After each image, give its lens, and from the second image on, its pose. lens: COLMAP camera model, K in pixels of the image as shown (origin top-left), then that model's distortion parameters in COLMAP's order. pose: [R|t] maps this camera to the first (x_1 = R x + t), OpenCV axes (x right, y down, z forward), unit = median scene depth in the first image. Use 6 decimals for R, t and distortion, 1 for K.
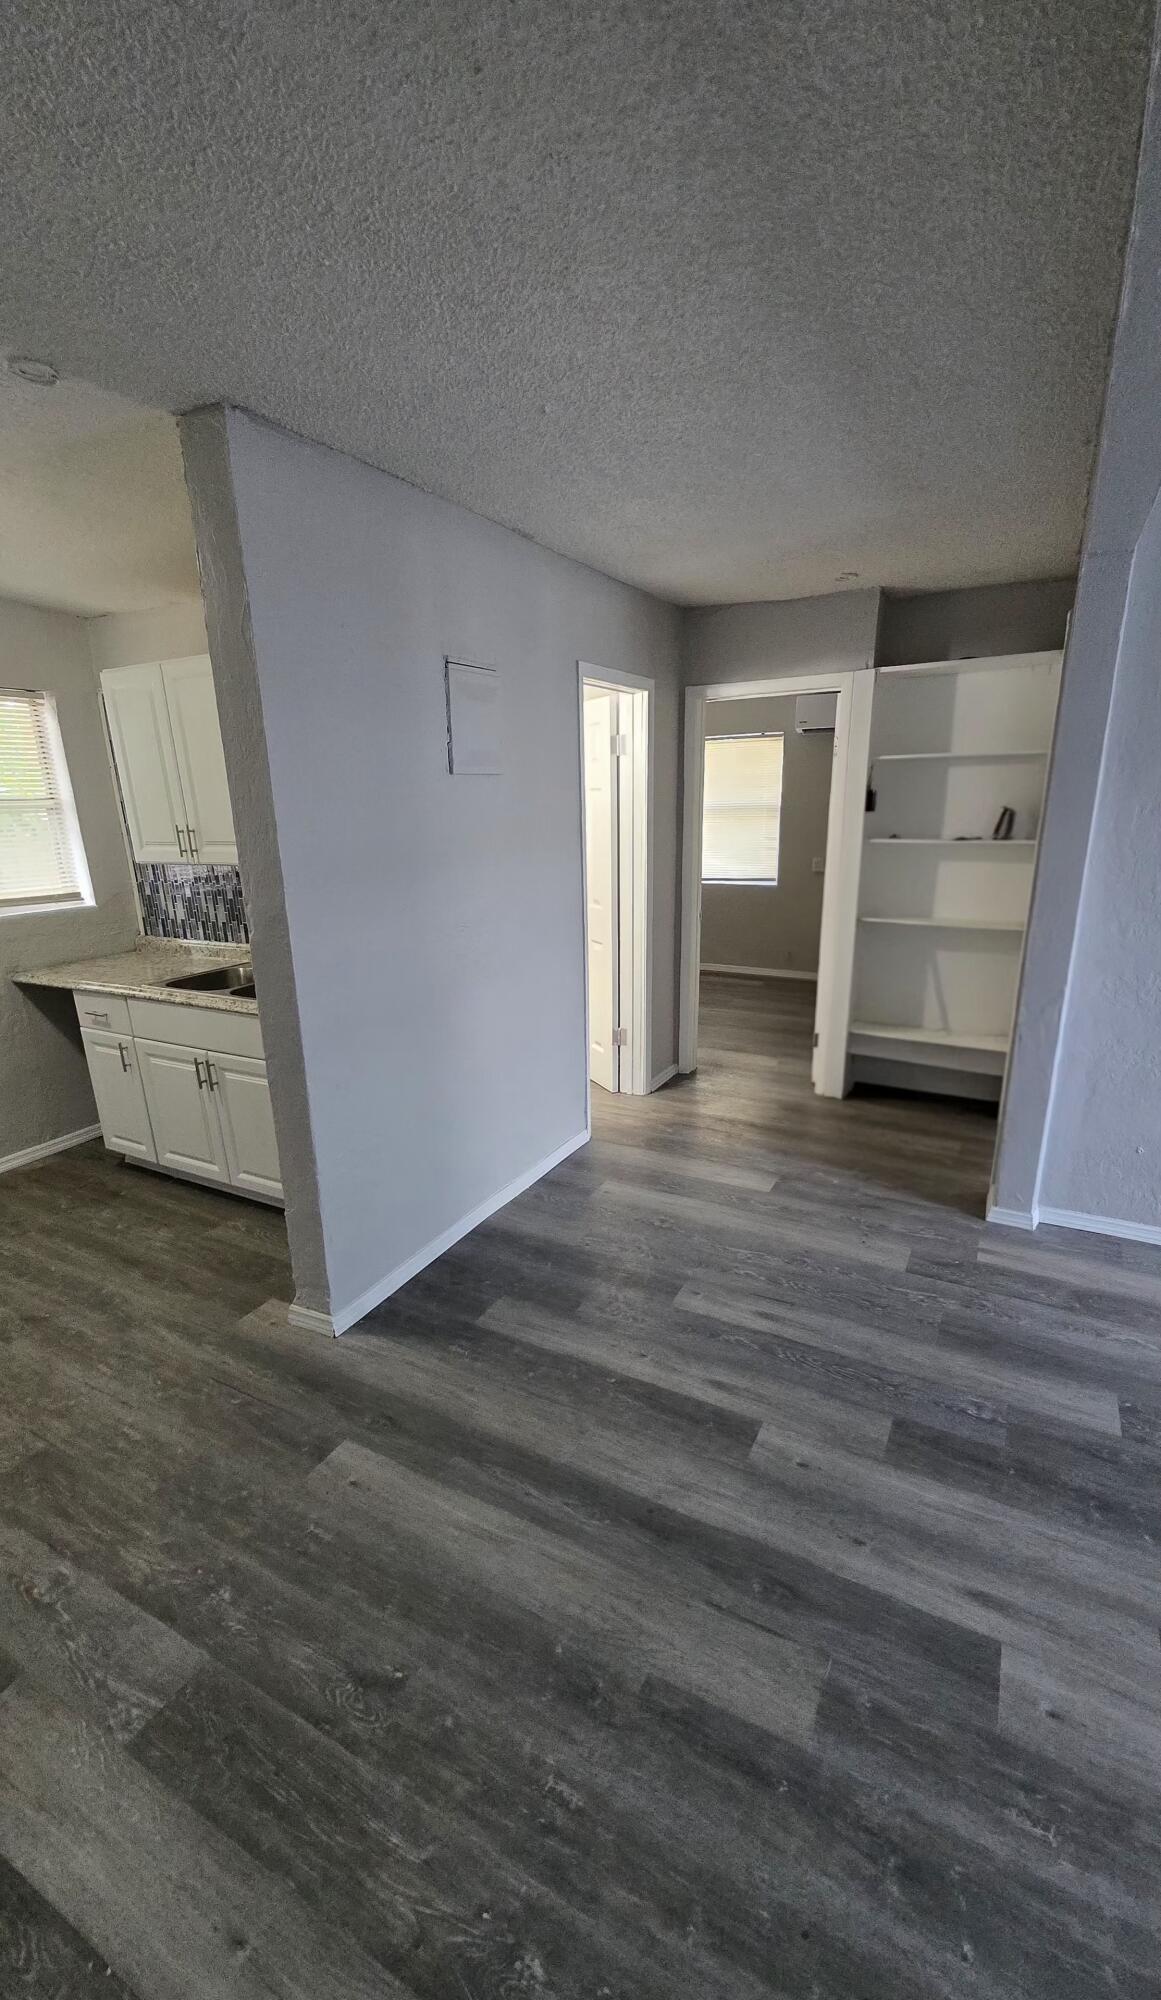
lens RADIAL K [[821.1, 0, 580.9], [0, 821.1, 1045.8], [0, 0, 1]] dist [-0.000355, -0.000077]
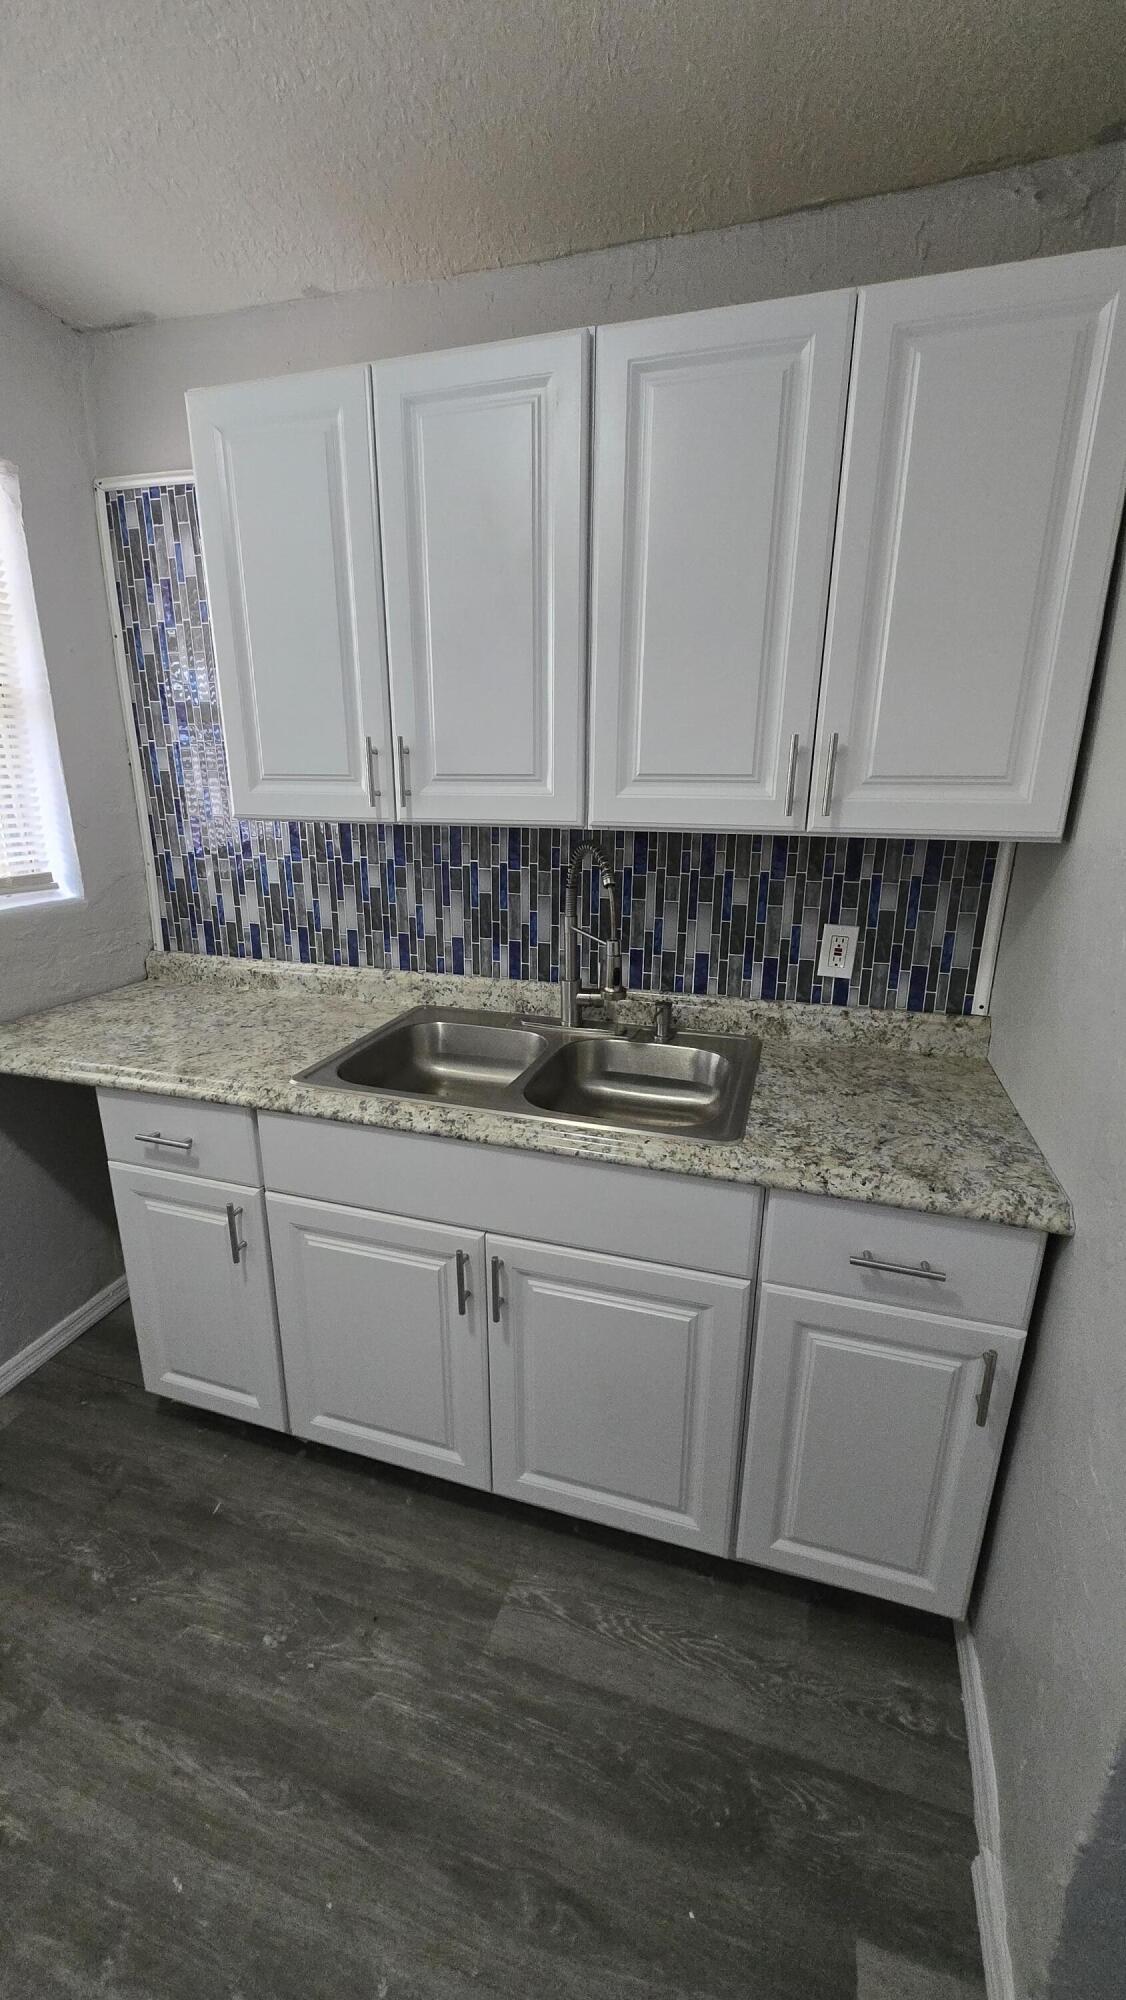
lens RADIAL K [[803.7, 0, 563.0], [0, 803.7, 1000.0], [0, 0, 1]] dist [0.002258, 0.000488]
pose [[0.981316, -0.023918, 0.190911, -0.398695], [0.027252, 0.999518, -0.014859, -0.092426], [-0.190463, 0.019785, 0.981495, 0.448435]]
